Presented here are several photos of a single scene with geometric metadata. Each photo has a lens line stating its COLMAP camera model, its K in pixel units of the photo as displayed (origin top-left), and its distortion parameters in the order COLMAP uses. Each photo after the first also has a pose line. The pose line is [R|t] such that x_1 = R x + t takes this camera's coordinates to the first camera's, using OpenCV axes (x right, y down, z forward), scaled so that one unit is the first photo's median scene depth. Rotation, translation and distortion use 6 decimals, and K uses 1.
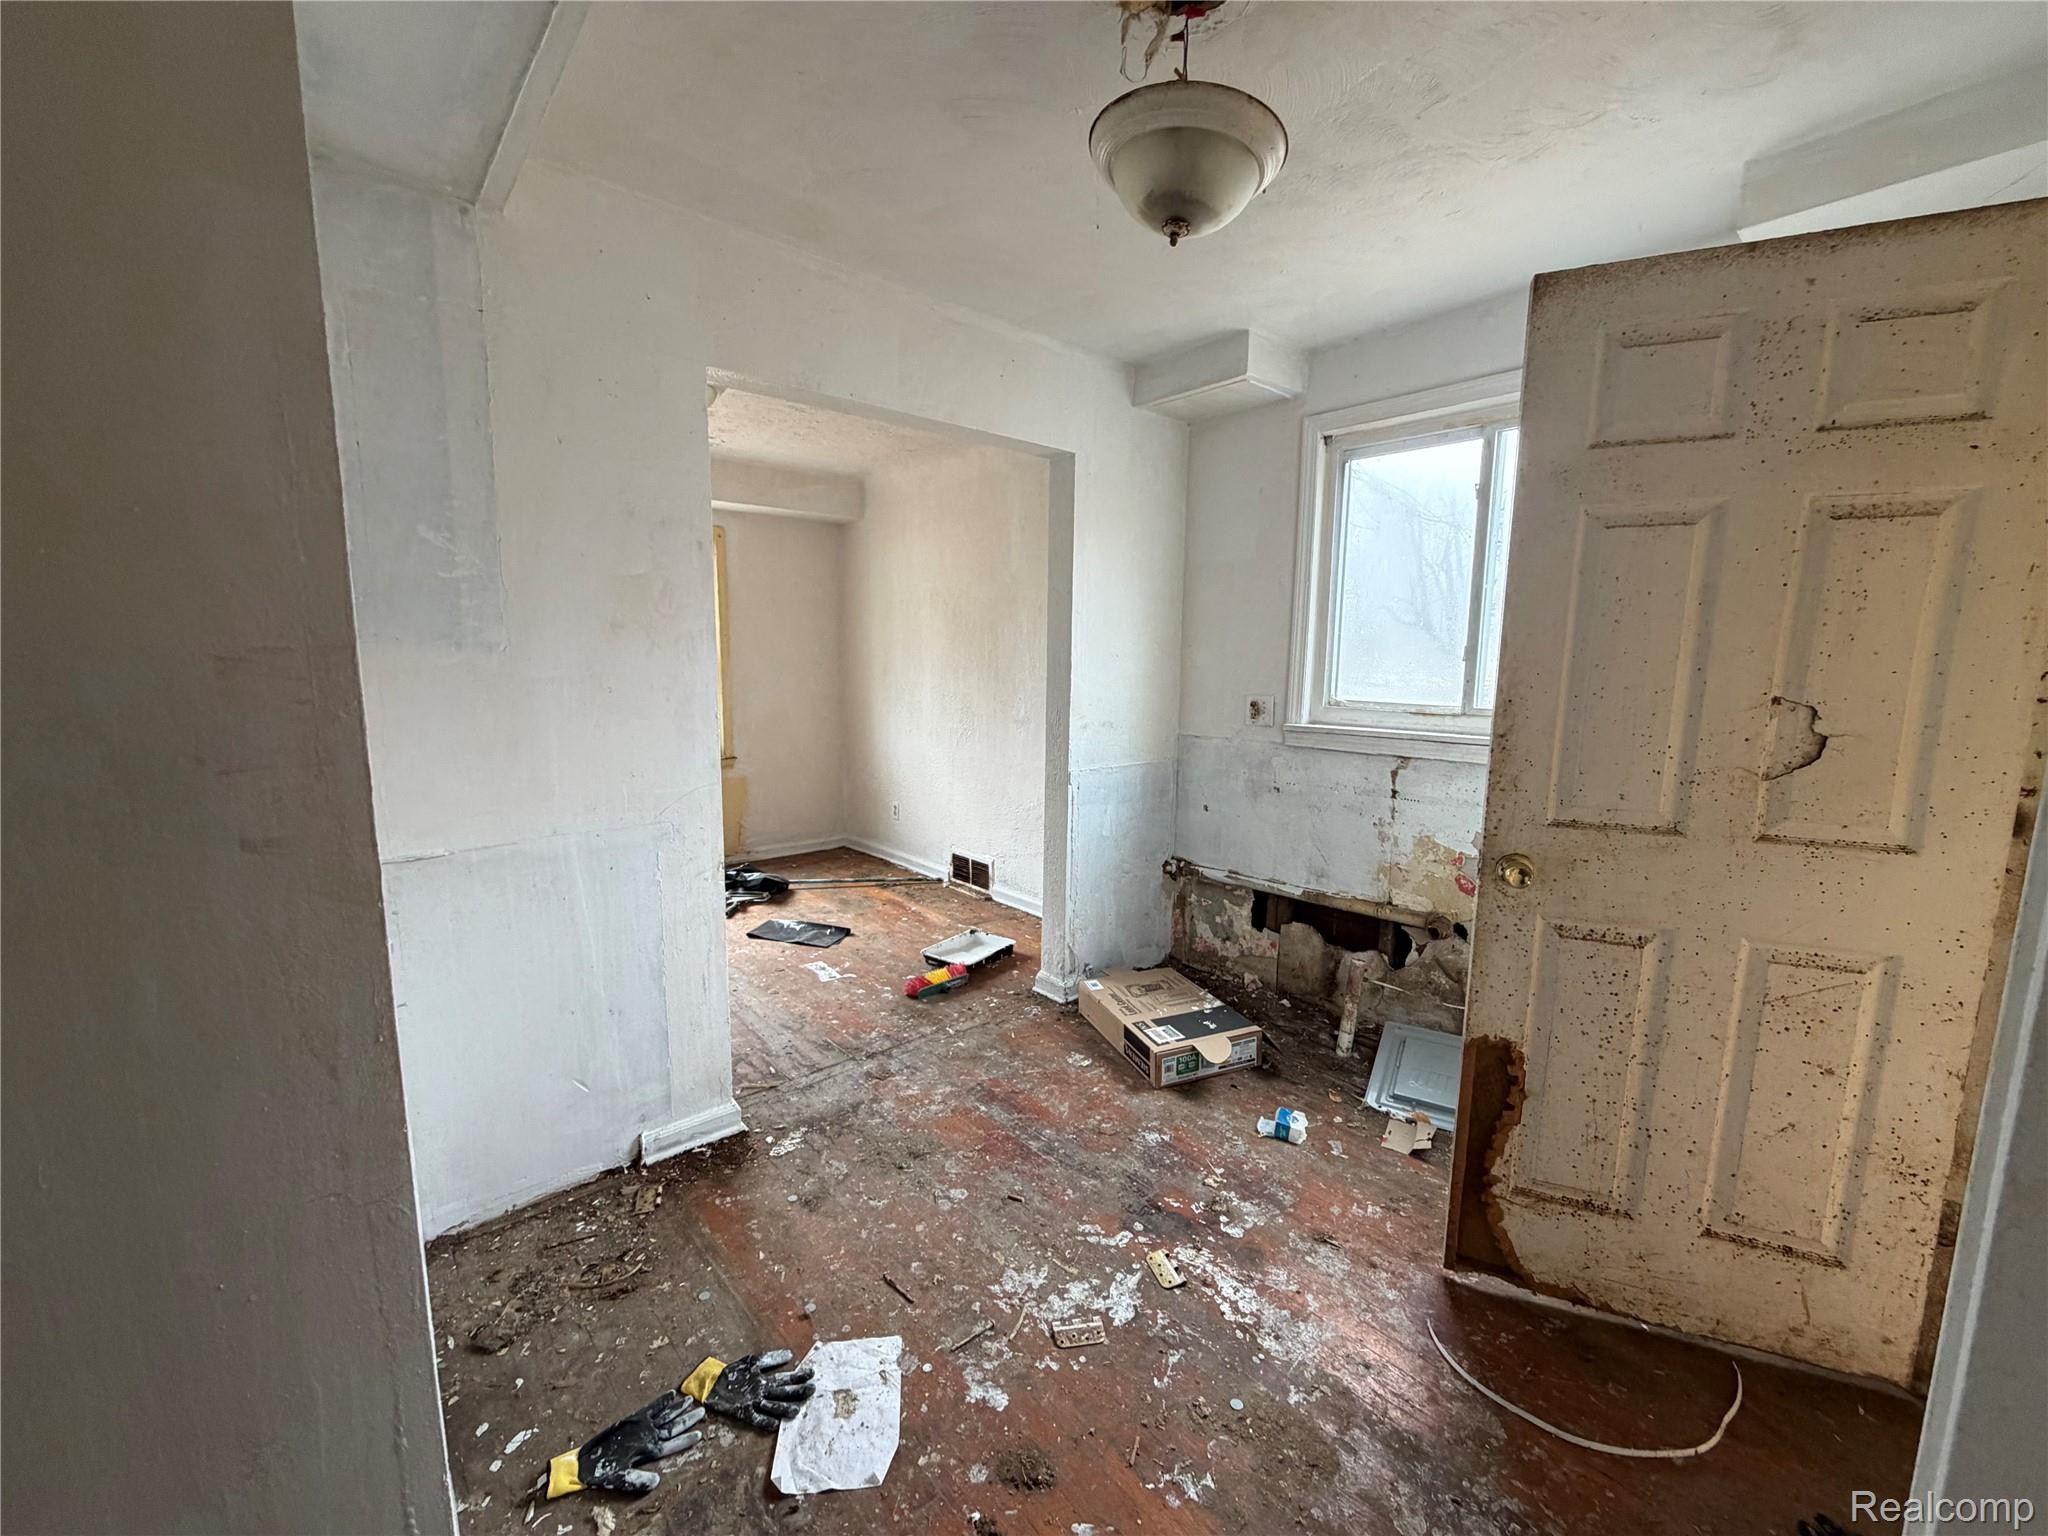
lens RADIAL K [[814.7, 0, 1020.7], [0, 814.7, 776.3], [0, 0, 1]] dist [-0.001360, -0.000293]
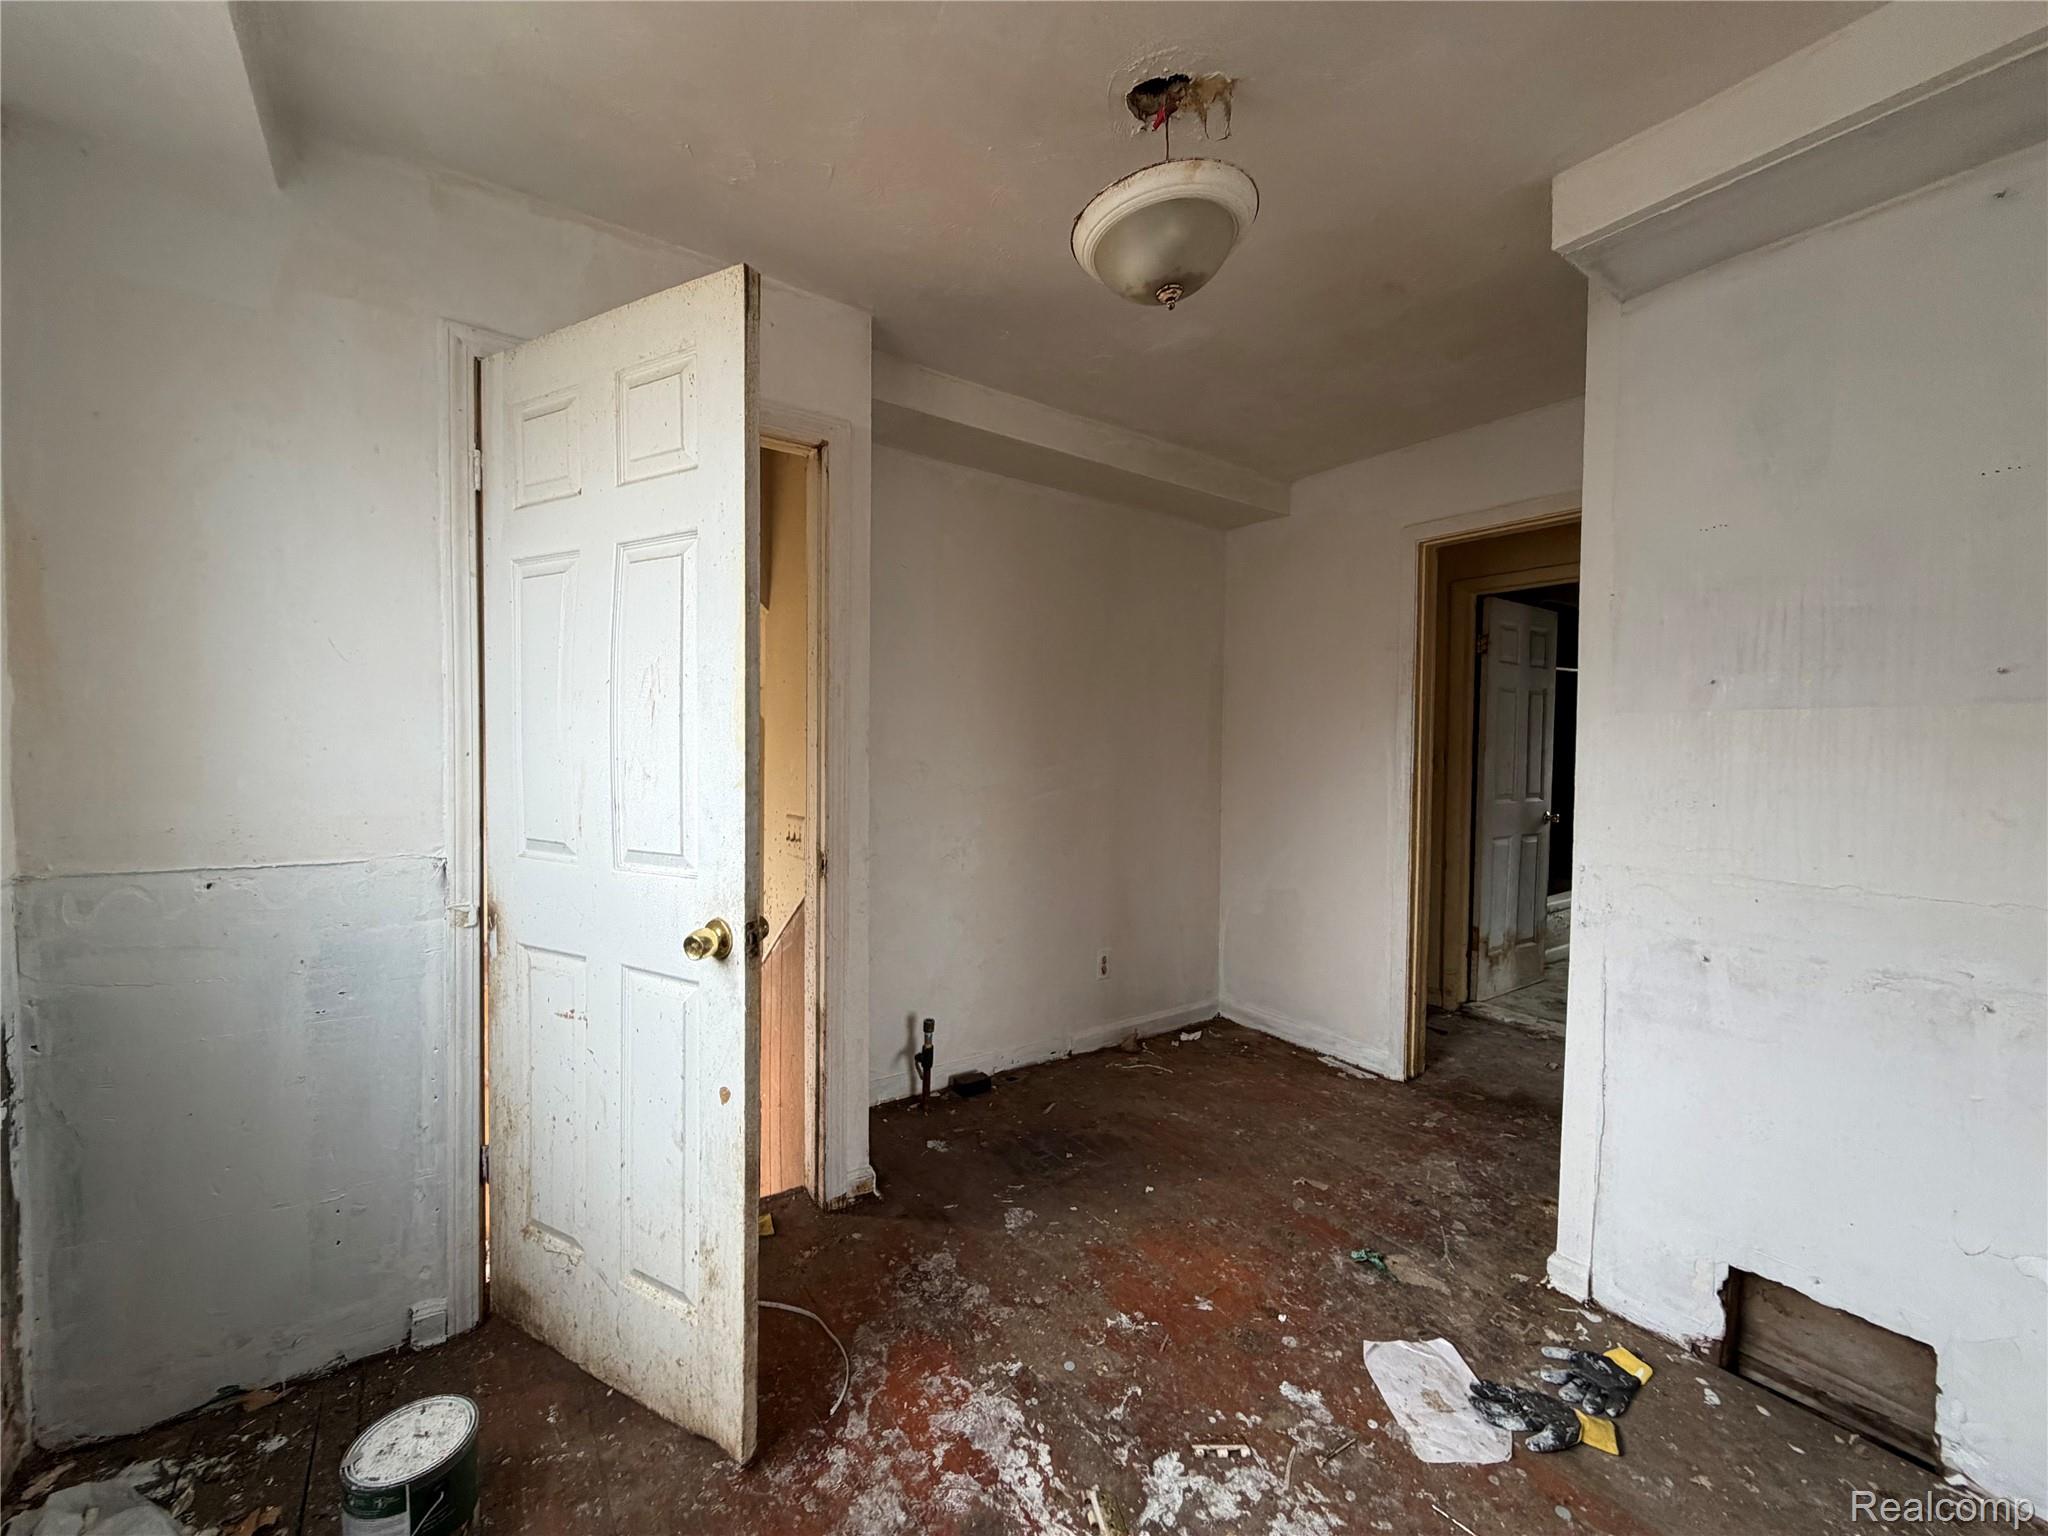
lens RADIAL K [[814.7, 0, 1024.2], [0, 814.7, 769.7], [0, 0, 1]] dist [-0.001360, -0.000293]
pose [[-0.995049, -0.020686, 0.097209, 0.197303], [-0.002920, 0.983764, 0.179446, -0.196428], [-0.099343, 0.178273, -0.978953, 1.638029]]
